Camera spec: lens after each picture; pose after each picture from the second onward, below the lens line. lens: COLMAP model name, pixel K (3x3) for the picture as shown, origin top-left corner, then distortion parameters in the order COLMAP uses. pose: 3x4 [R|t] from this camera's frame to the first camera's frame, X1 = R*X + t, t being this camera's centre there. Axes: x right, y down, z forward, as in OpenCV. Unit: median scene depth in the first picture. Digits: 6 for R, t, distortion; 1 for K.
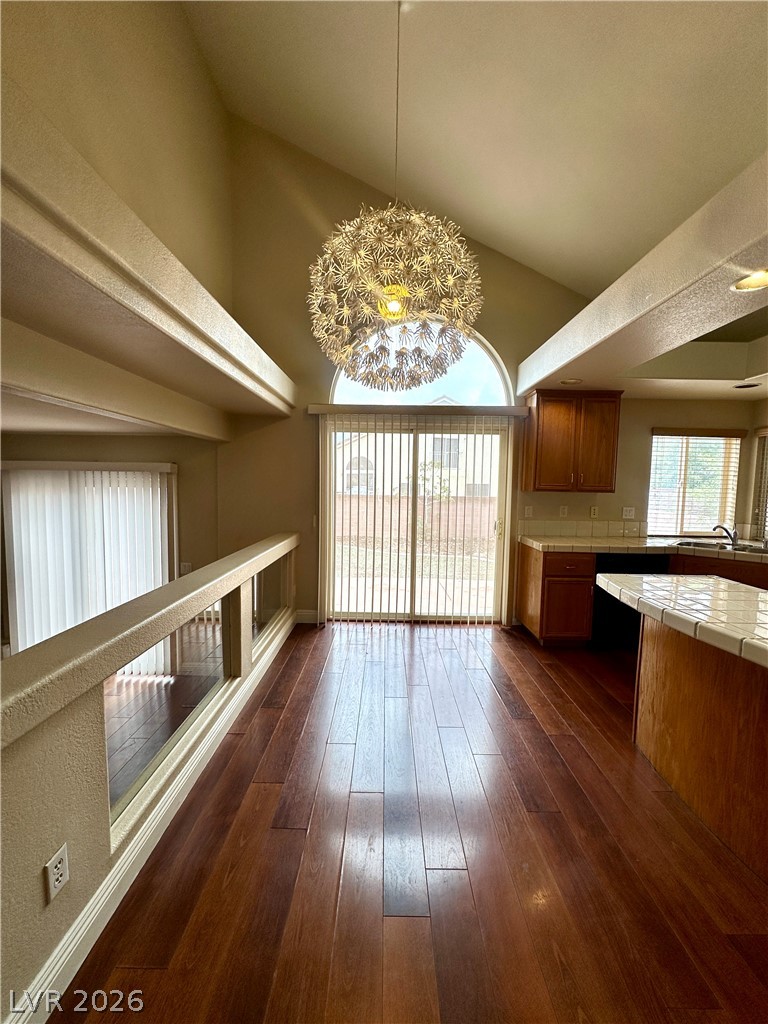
lens RADIAL K [[407.9, 0, 386.0], [0, 407.9, 517.2], [0, 0, 1]] dist [-0.006451, -0.000001]
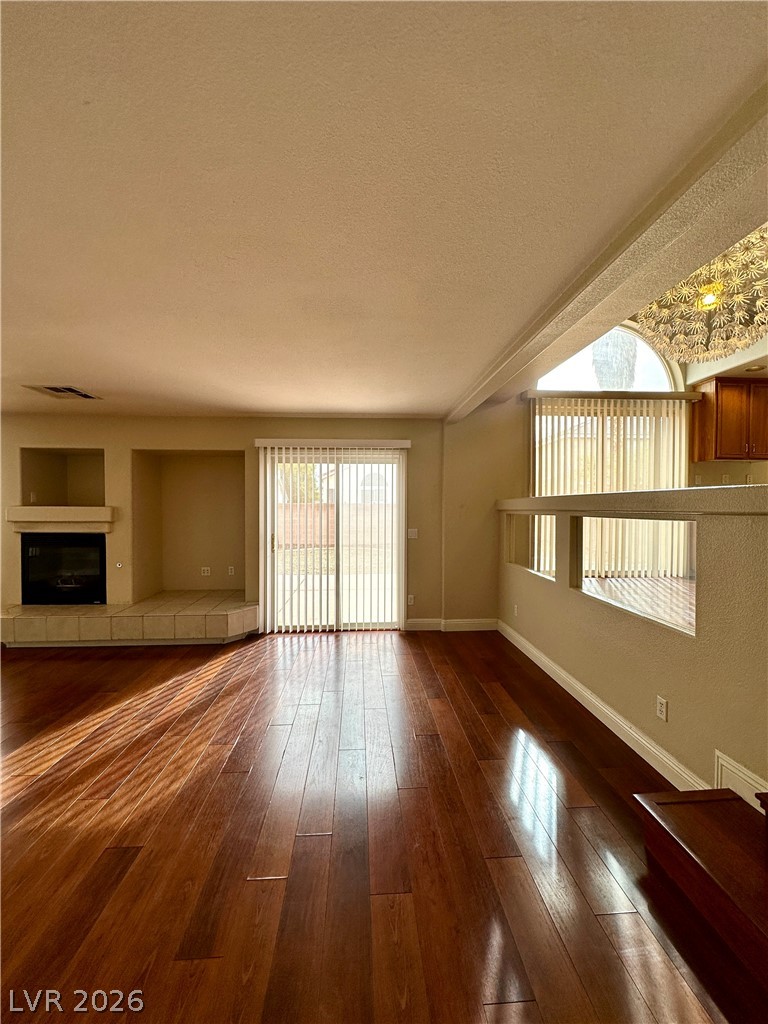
lens RADIAL K [[407.9, 0, 379.2], [0, 407.9, 511.9], [0, 0, 1]] dist [-0.006451, -0.000001]
pose [[0.998402, -0.015776, 0.054266, -0.690629], [0.019700, 0.997170, -0.072550, 0.157207], [-0.052968, 0.073503, 0.995887, -0.143546]]
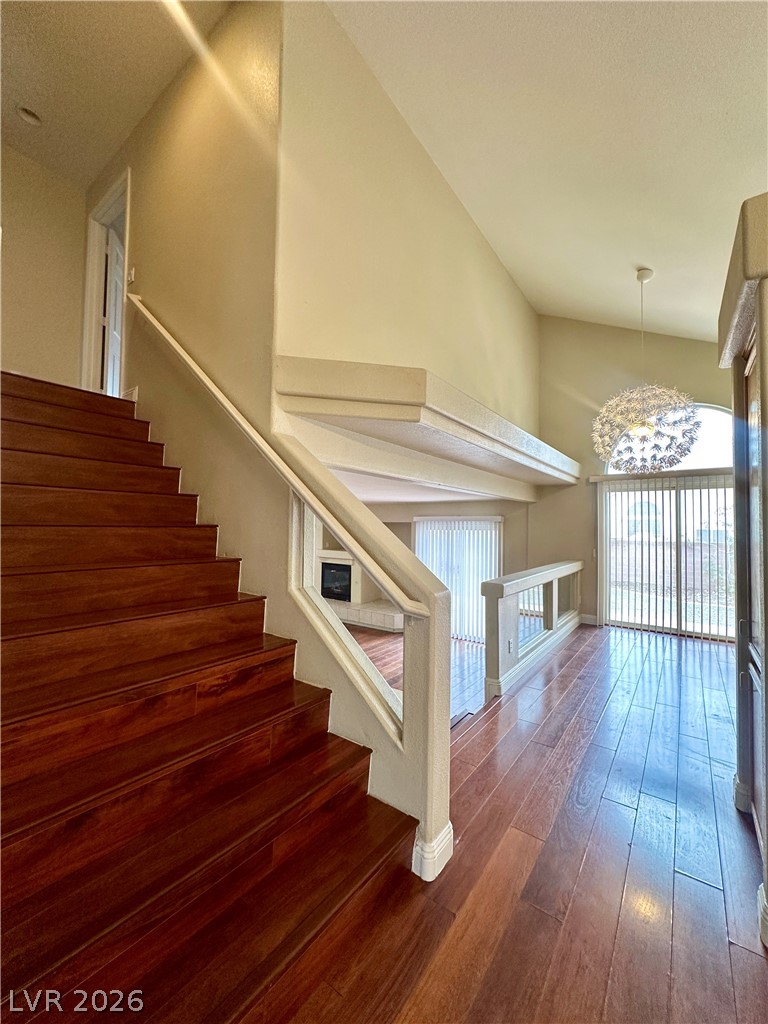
lens RADIAL K [[407.9, 0, 389.8], [0, 407.9, 512.3], [0, 0, 1]] dist [-0.006451, -0.000001]
pose [[0.810446, -0.025952, -0.585238, 0.095332], [-0.048665, 0.992582, -0.111408, 0.066747], [0.583788, 0.118771, 0.803172, -0.662396]]
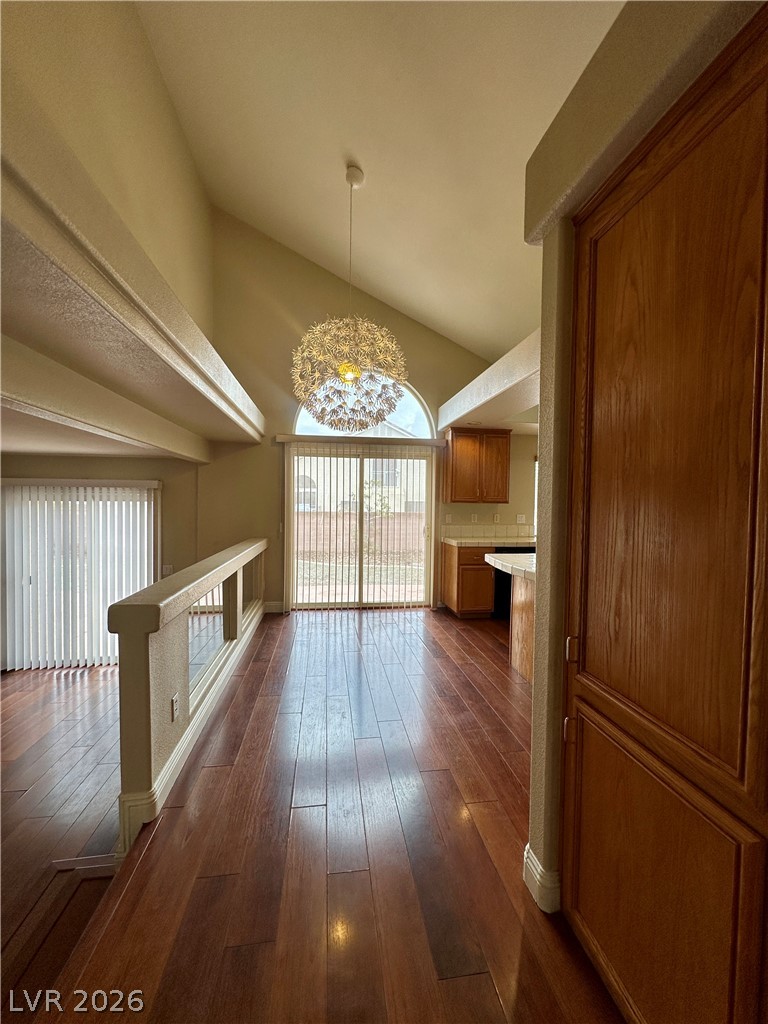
lens RADIAL K [[407.9, 0, 385.9], [0, 407.9, 516.1], [0, 0, 1]] dist [-0.006451, -0.000001]
pose [[0.989564, -0.008958, 0.143819, -0.039522], [0.015763, 0.998805, -0.046252, 0.037641], [-0.143232, 0.048036, 0.988523, -0.277827]]
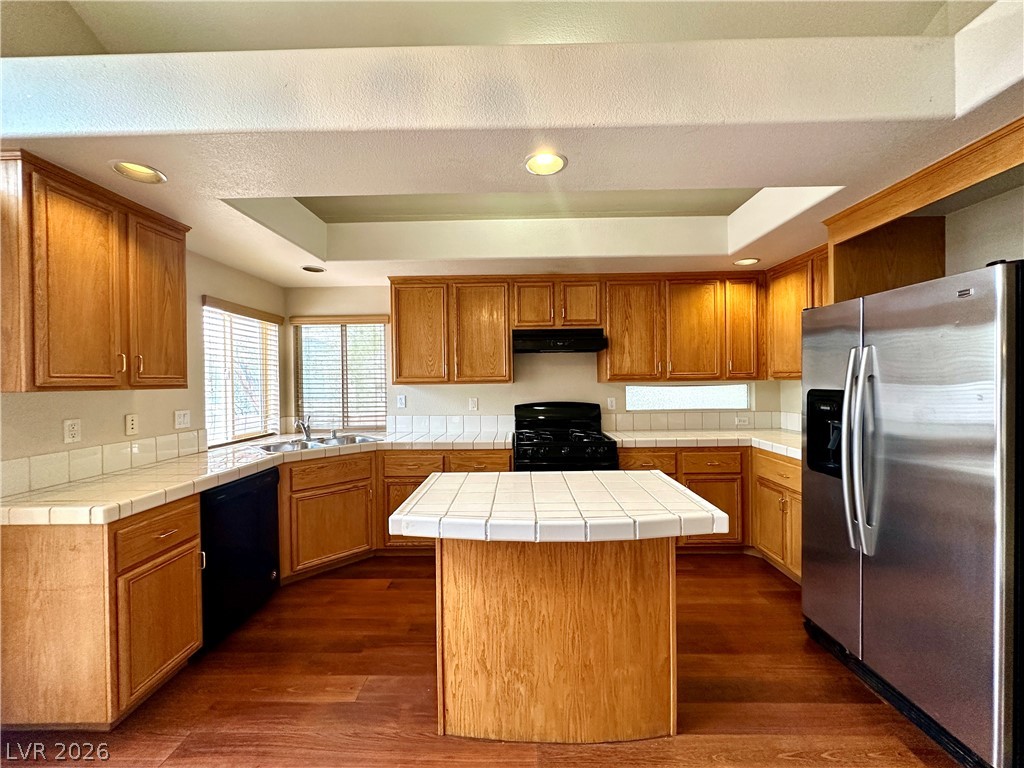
lens RADIAL K [[407.9, 0, 511.3], [0, 407.9, 385.4], [0, 0, 1]] dist [-0.006451, -0.000001]
pose [[0.024010, -0.028922, 0.999293, -0.041085], [0.098769, 0.994760, 0.026418, -0.031038], [-0.994821, 0.098065, 0.026740, 0.479092]]
